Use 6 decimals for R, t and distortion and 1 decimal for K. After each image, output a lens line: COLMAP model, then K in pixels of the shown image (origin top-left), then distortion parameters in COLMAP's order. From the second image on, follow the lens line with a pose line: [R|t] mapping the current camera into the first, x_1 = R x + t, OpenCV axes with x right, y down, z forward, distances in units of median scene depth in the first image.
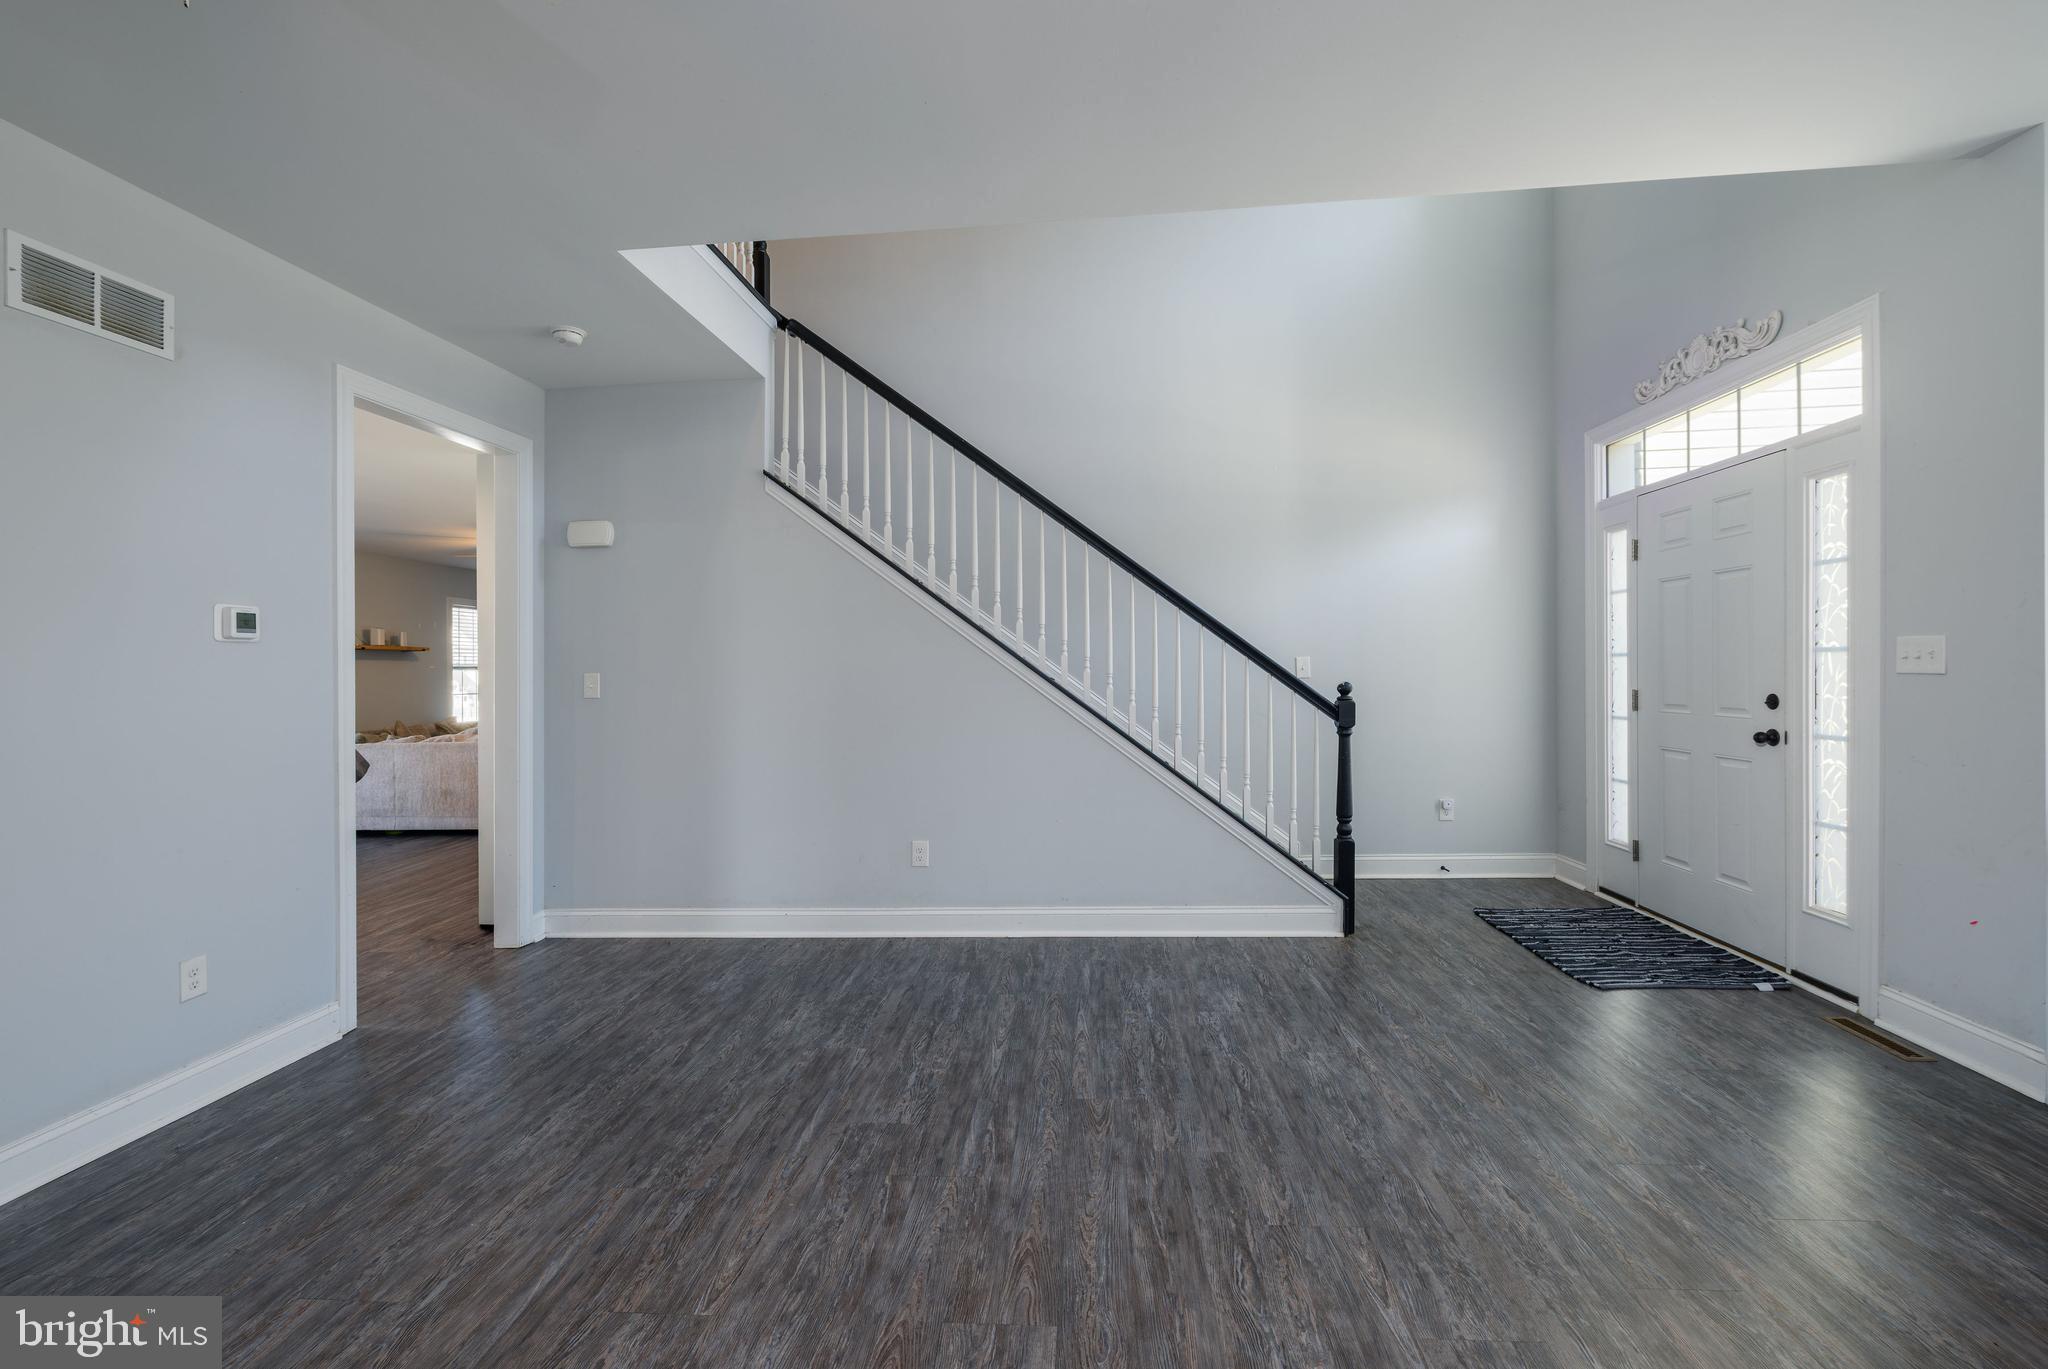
lens RADIAL K [[905.0, 0, 1022.9], [0, 905.0, 672.4], [0, 0, 1]] dist [-0.002234, -0.000432]
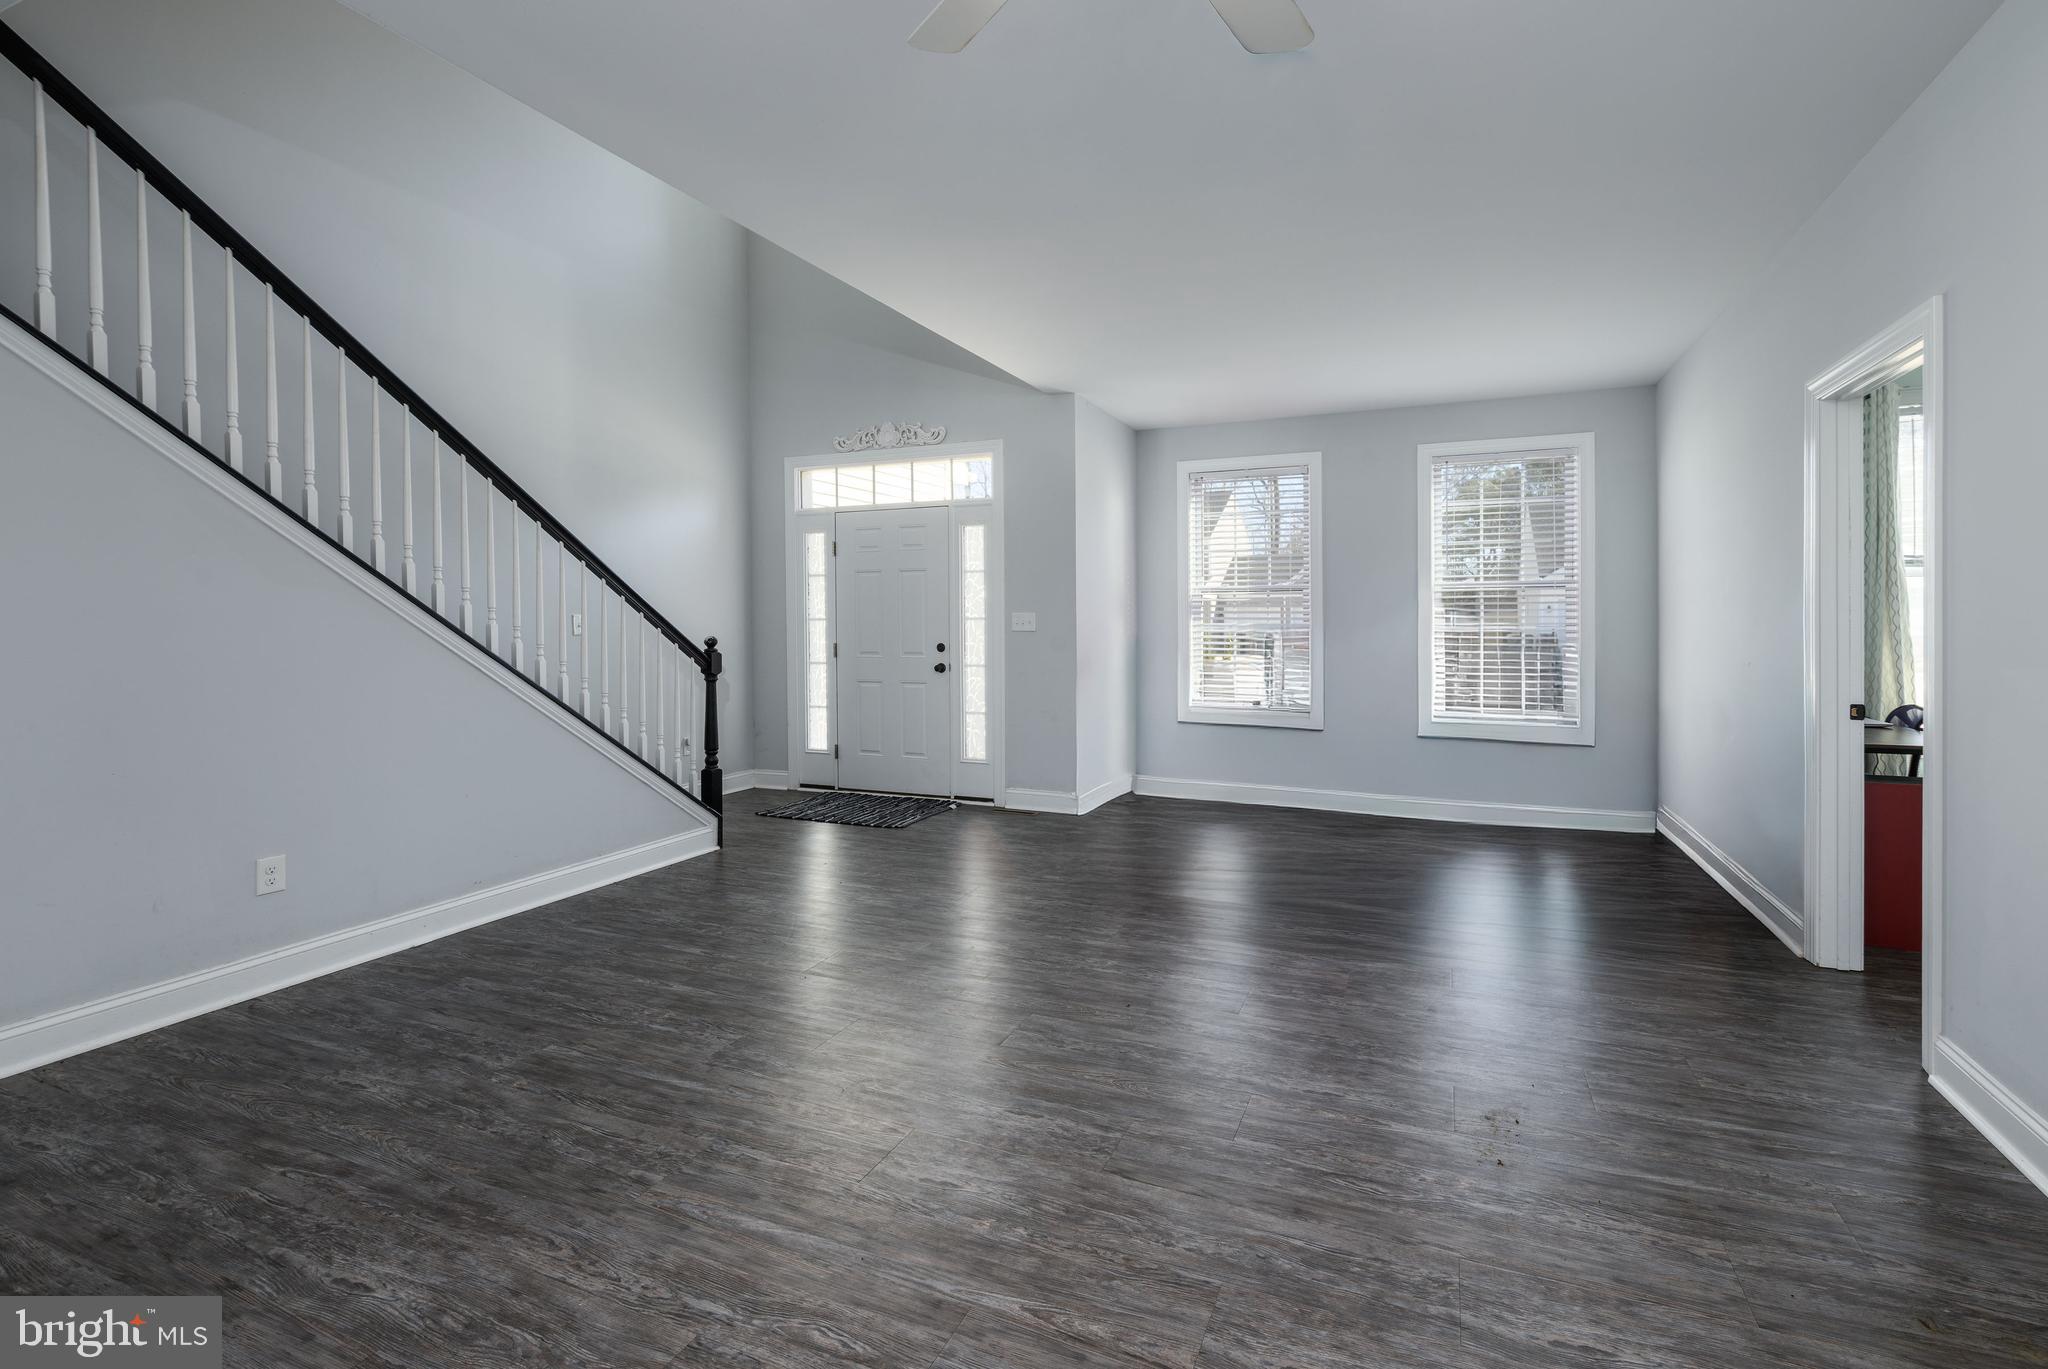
lens RADIAL K [[869.4, 0, 1132.0], [0, 869.4, 630.6], [0, 0, 1]] dist [-0.000090, 0.000111]
pose [[0.264683, 0.011298, 0.964269, -0.706133], [-0.000270, 0.999932, -0.011641, 0.018978], [-0.964335, 0.002821, 0.264668, 0.193627]]
